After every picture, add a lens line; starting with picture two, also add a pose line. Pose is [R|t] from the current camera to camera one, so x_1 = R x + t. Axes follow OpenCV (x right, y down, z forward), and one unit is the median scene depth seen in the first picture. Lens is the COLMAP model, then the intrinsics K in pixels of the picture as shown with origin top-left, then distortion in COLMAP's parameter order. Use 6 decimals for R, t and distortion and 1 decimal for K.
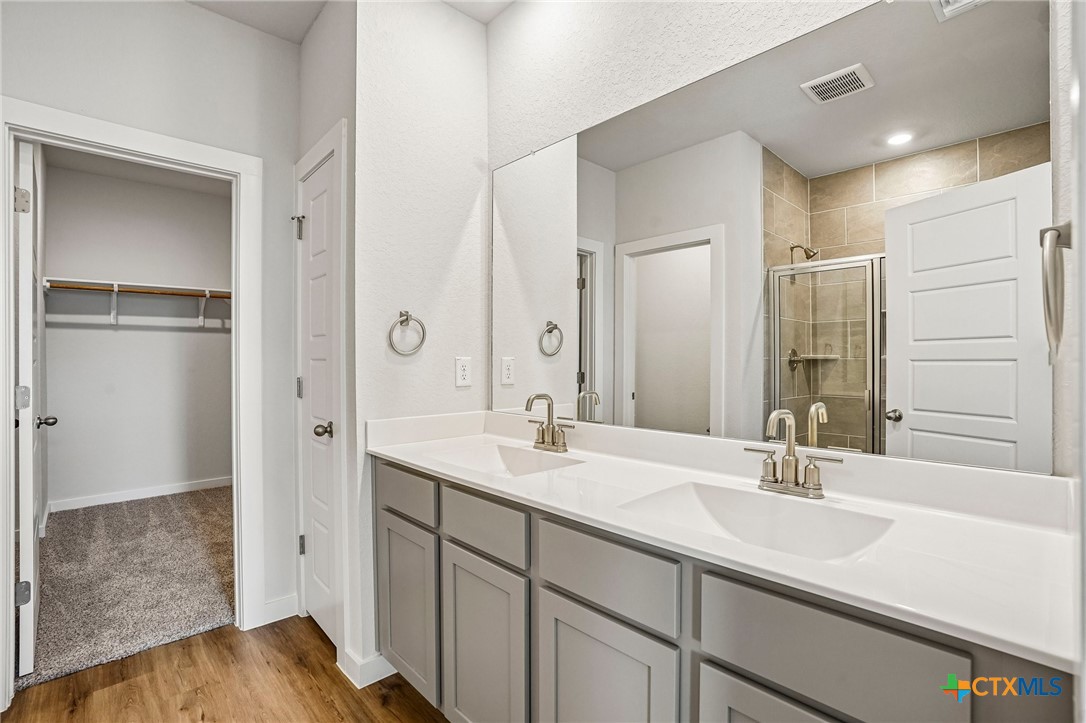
lens RADIAL K [[499.9, 0, 541.1], [0, 499.9, 360.1], [0, 0, 1]] dist [-0.069903, 0.025699]
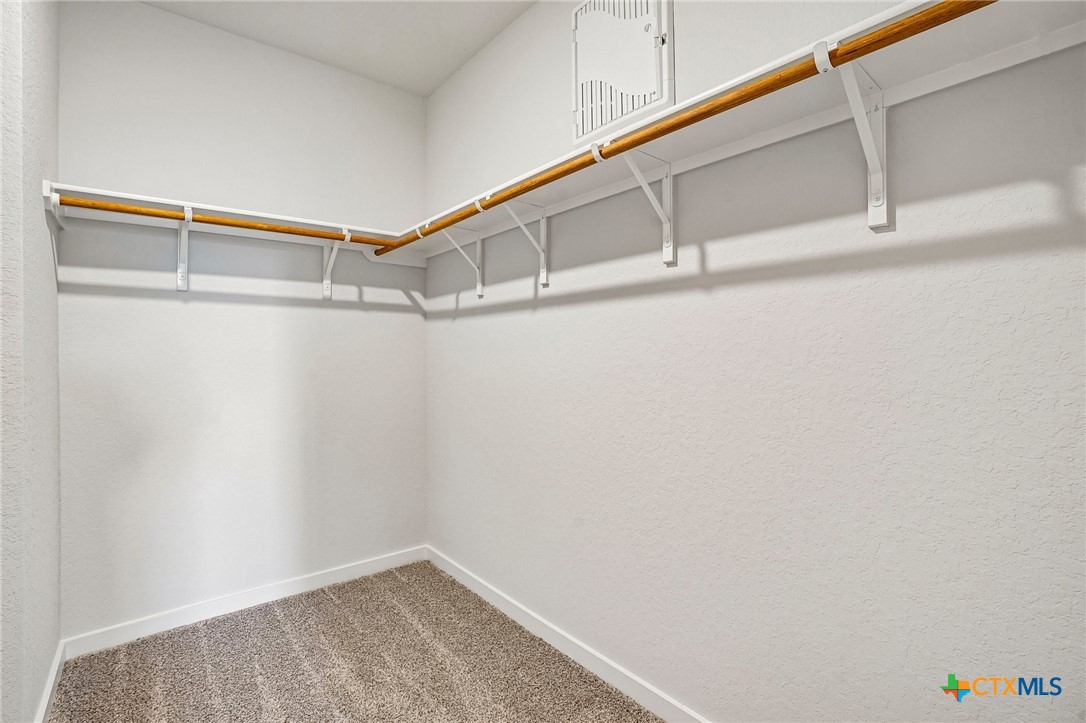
lens RADIAL K [[499.9, 0, 541.1], [0, 499.9, 360.1], [0, 0, 1]] dist [-0.069903, 0.025699]
pose [[0.996892, 0.004838, -0.078627, -0.466304], [-0.004675, 0.999987, 0.002247, 0.000814], [0.078637, -0.001872, 0.996902, 0.513199]]
